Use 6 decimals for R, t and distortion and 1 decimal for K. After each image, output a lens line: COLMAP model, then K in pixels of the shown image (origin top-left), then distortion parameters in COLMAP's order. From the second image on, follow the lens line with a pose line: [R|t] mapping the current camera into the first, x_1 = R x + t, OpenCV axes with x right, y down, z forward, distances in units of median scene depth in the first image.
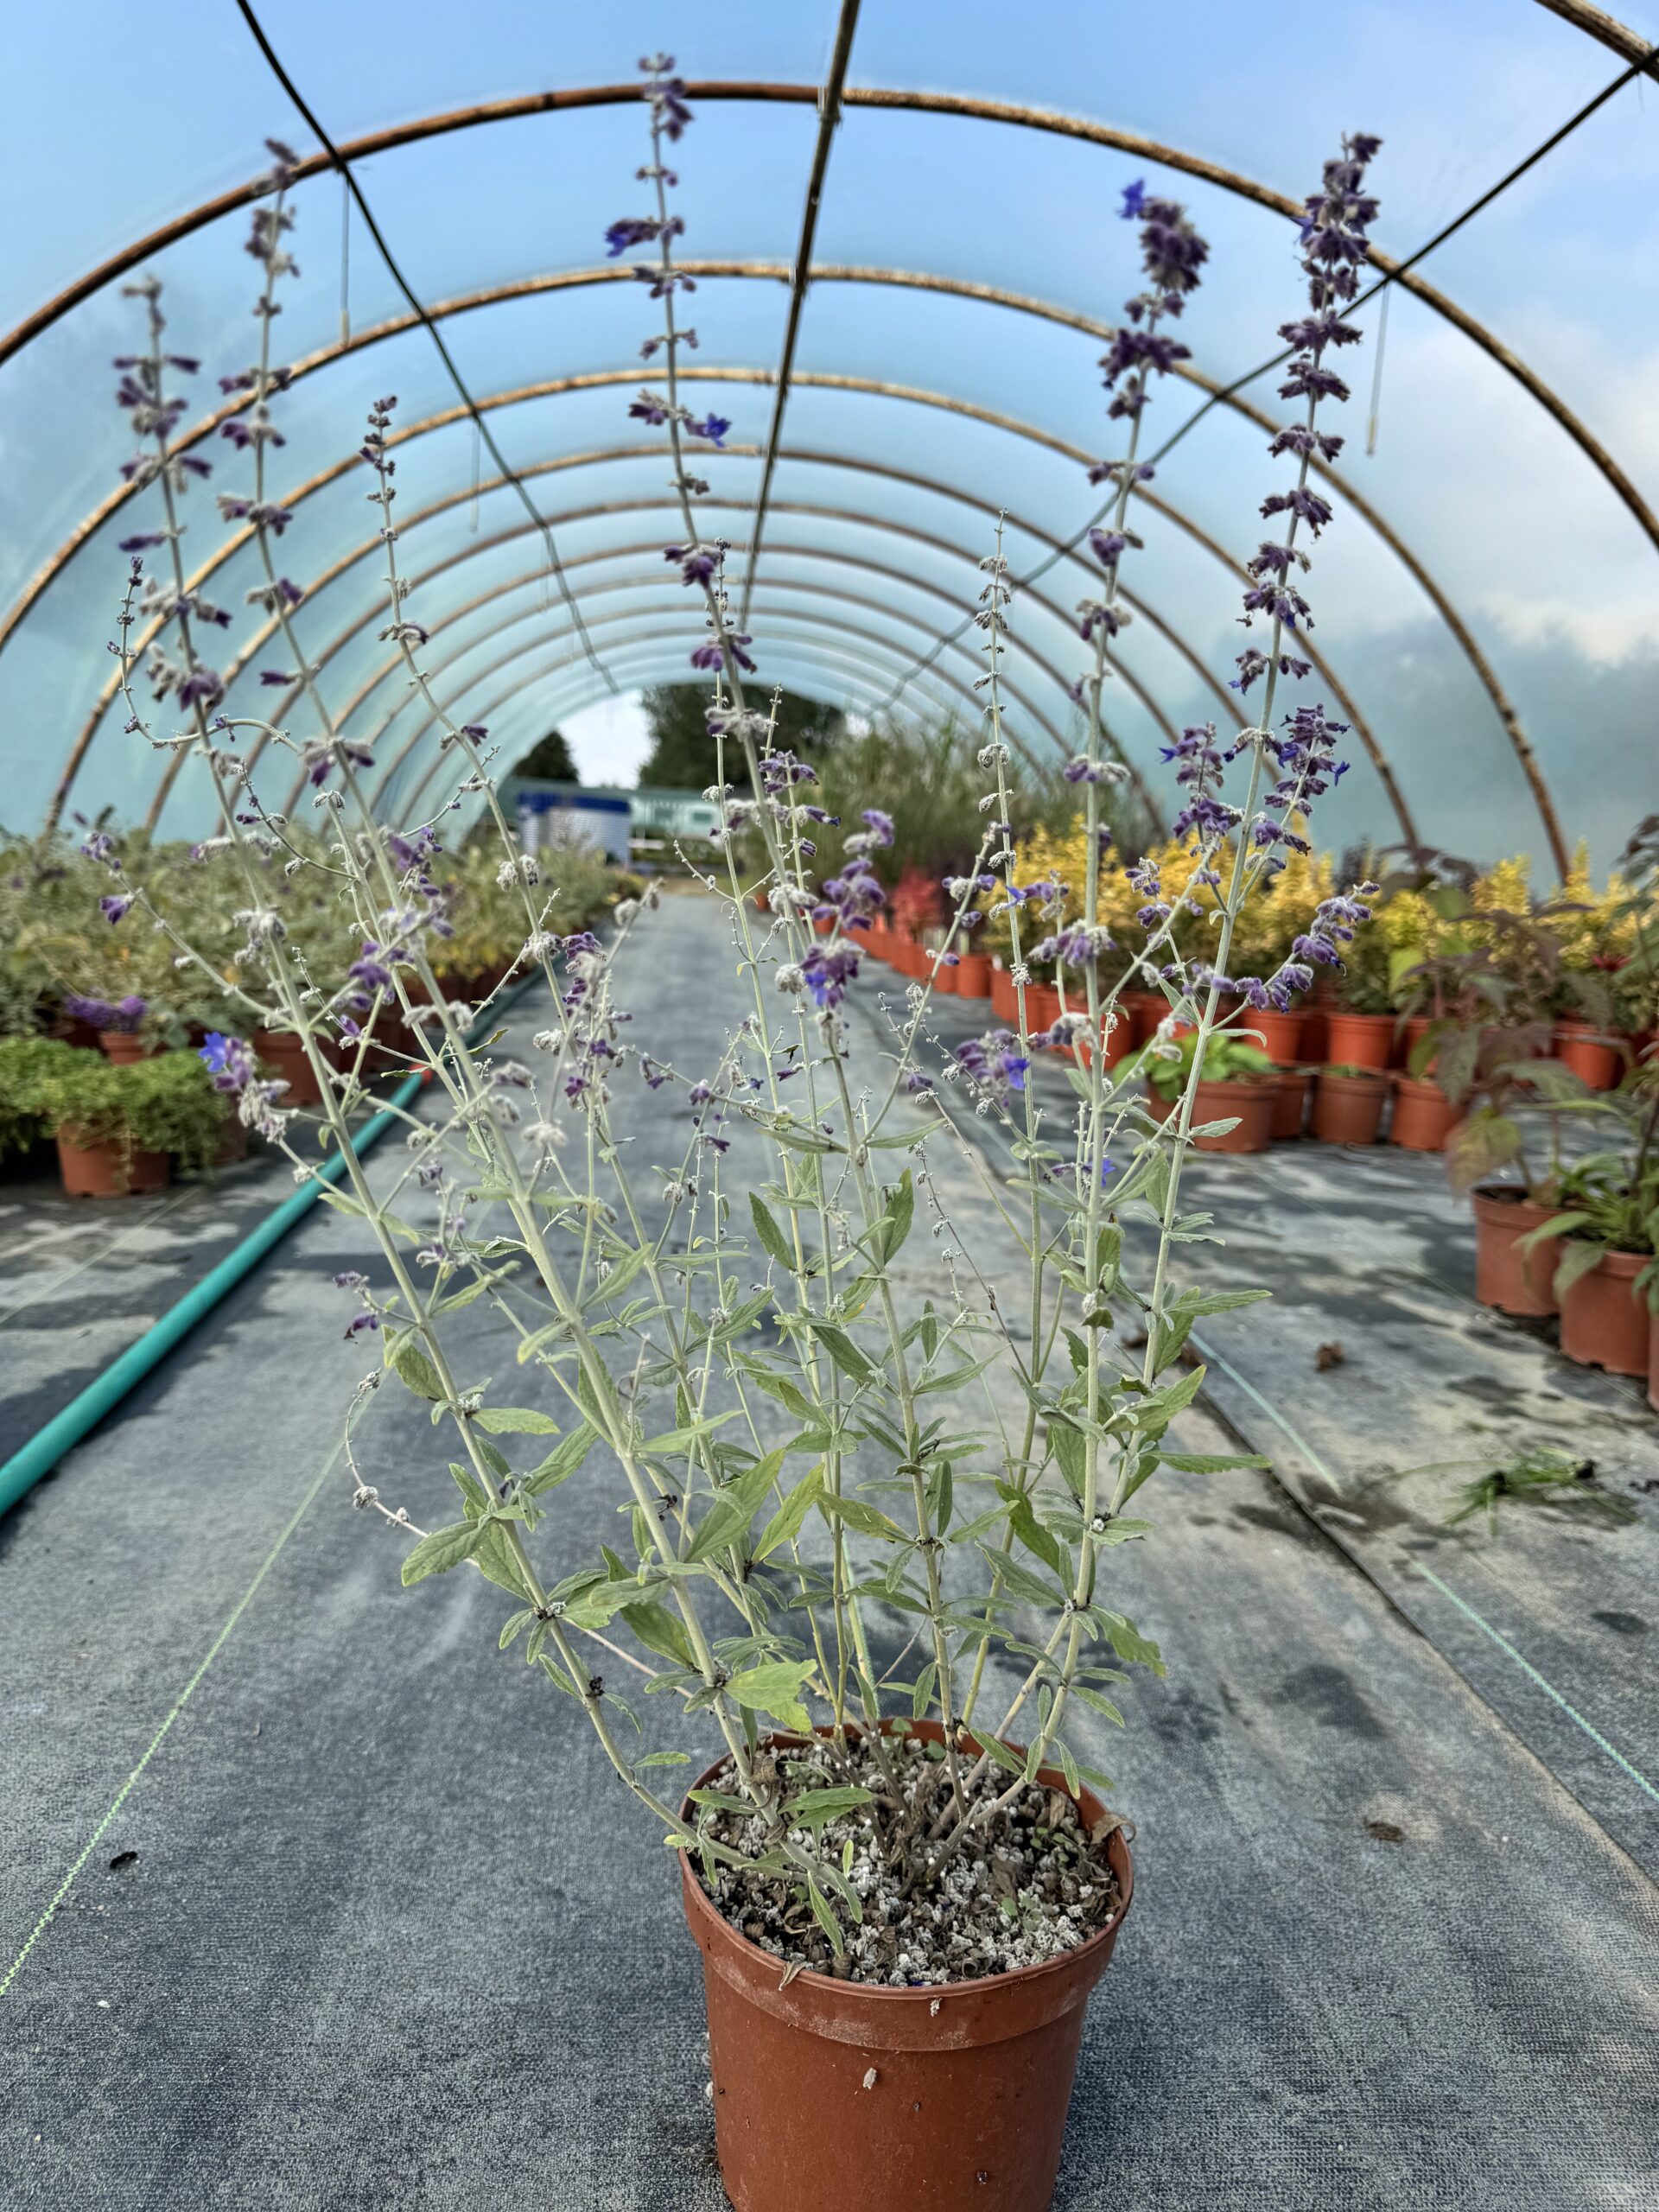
lens RADIAL K [[1510.0, 0, 809.1], [0, 1510.0, 1099.7], [0, 0, 1]] dist [0.021014, -0.024579]
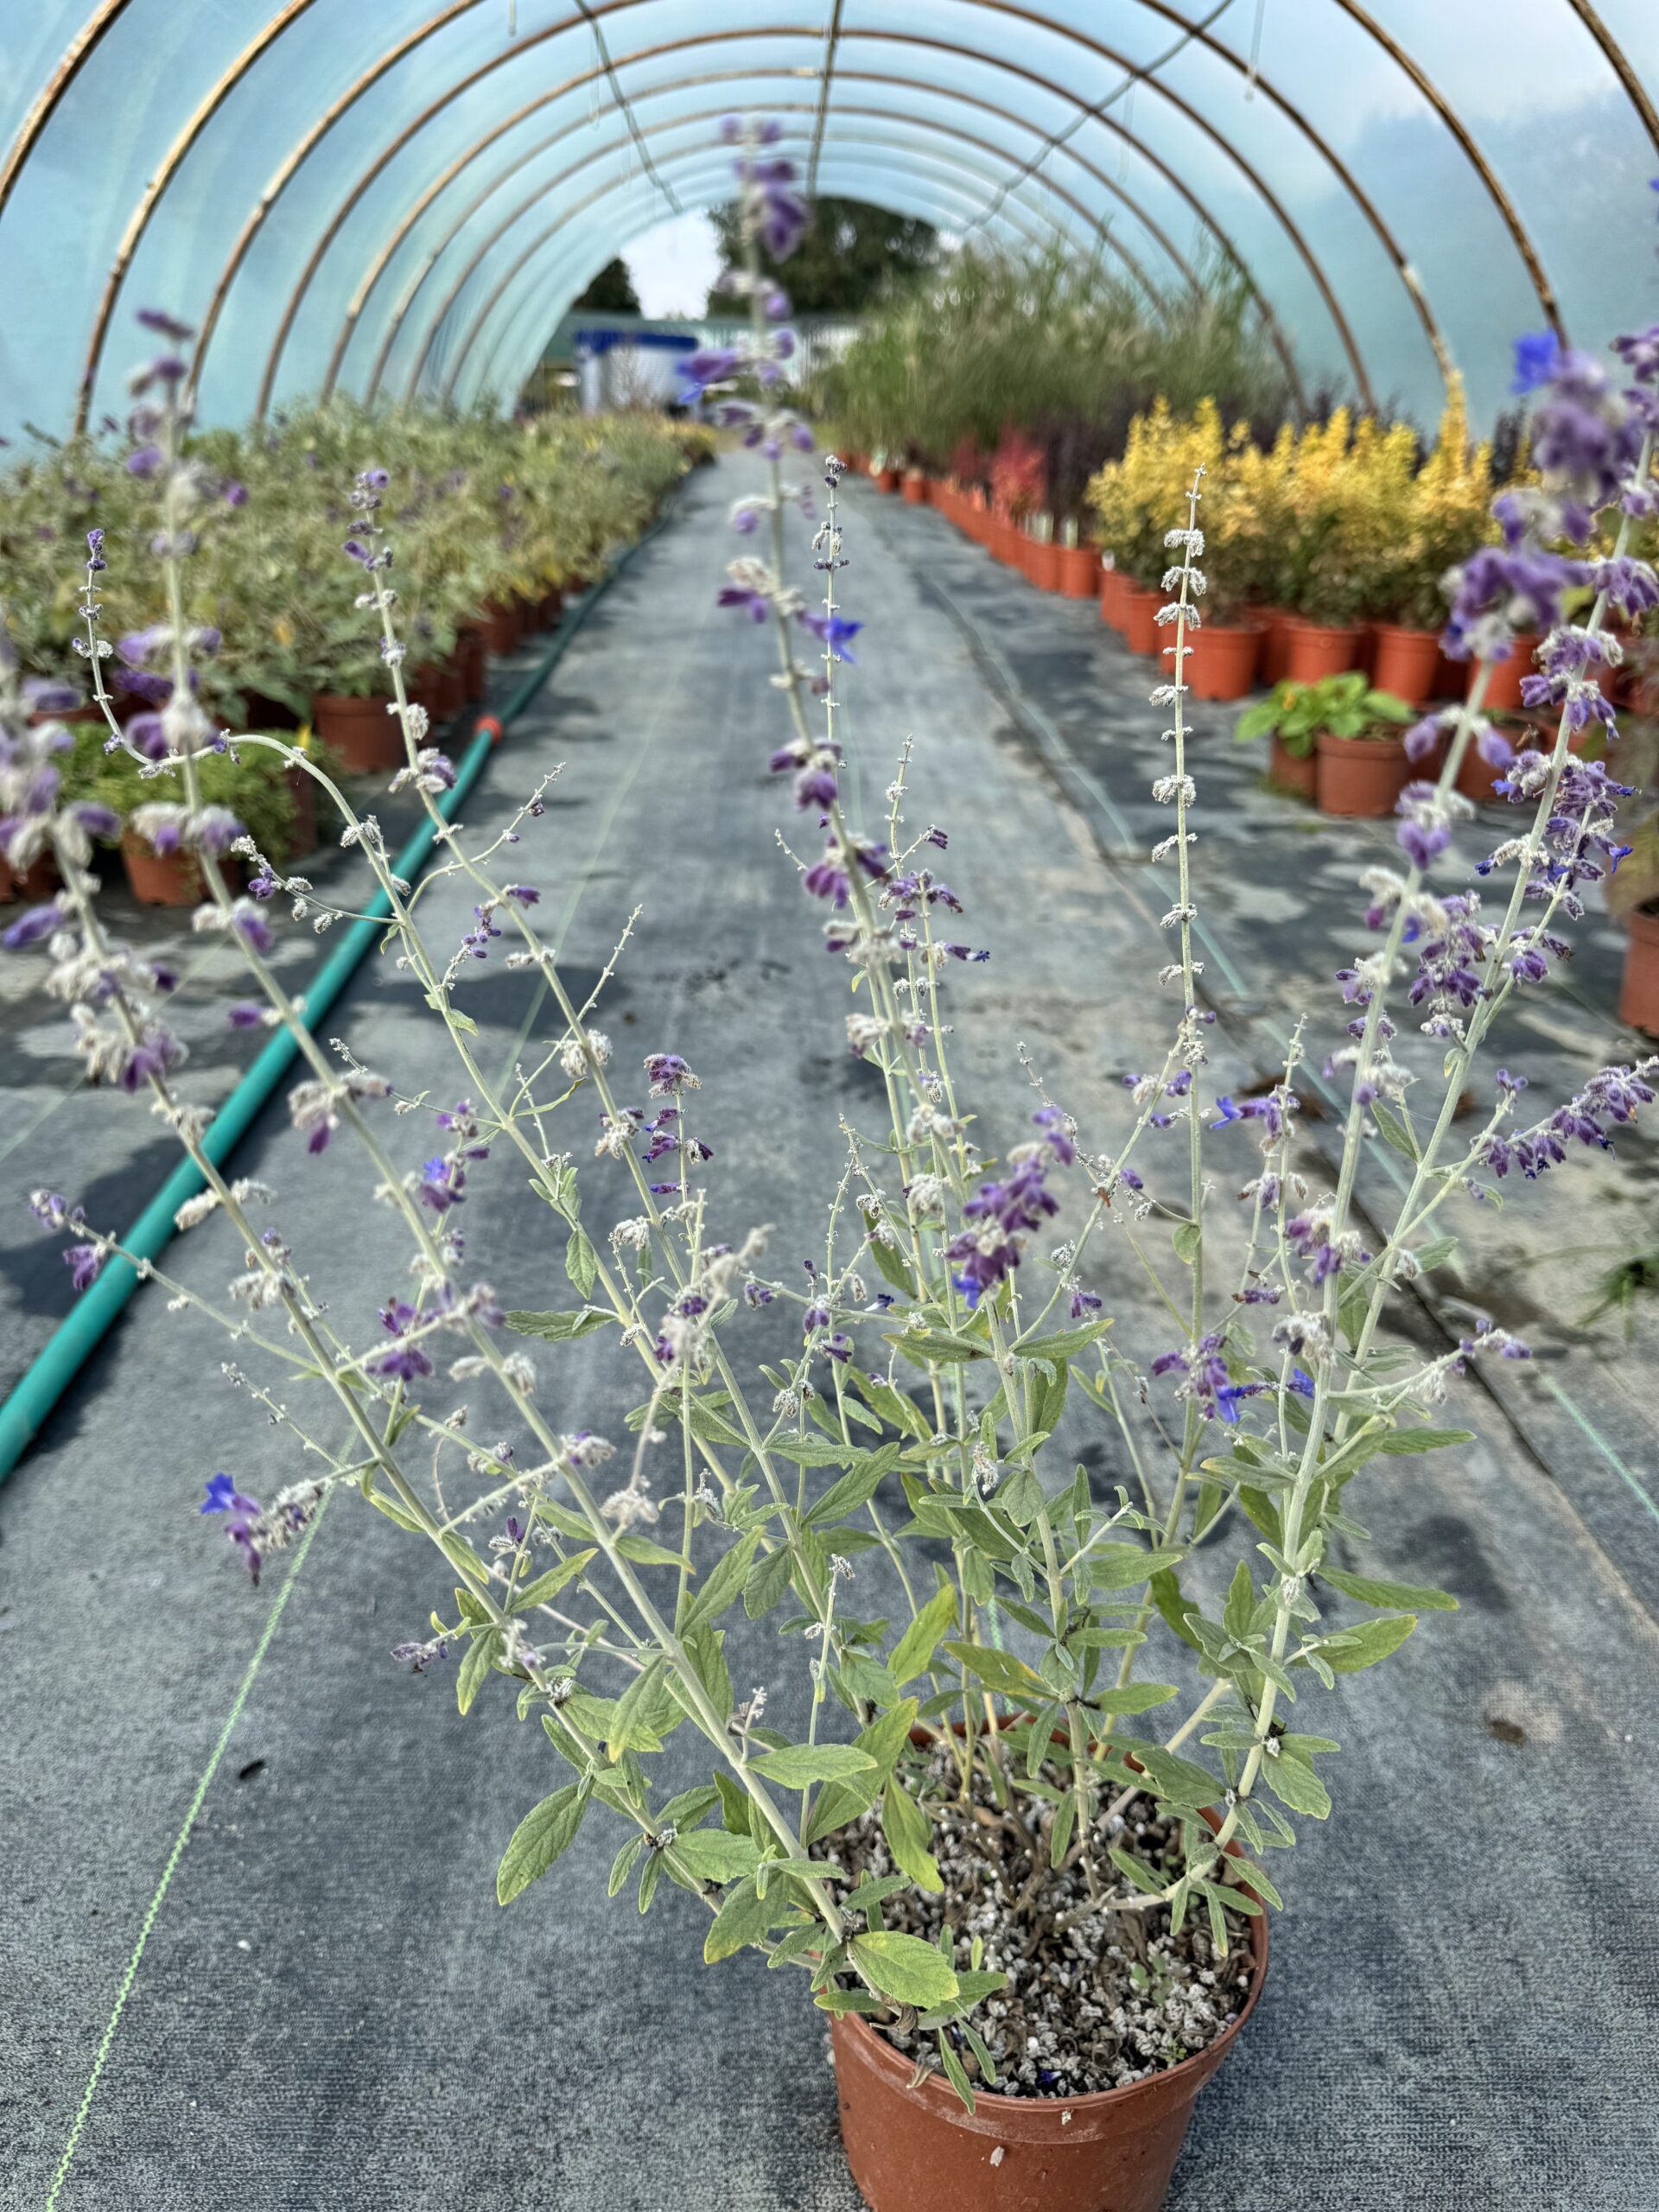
lens RADIAL K [[1533.5, 0, 828.5], [0, 1533.5, 1062.6], [0, 0, 1]] dist [-0.004536, -0.005393]
pose [[0.999014, -0.001456, -0.044377, -0.016045], [0.012449, 0.968557, 0.248482, -0.191560], [0.042620, -0.248789, 0.967620, 0.125805]]
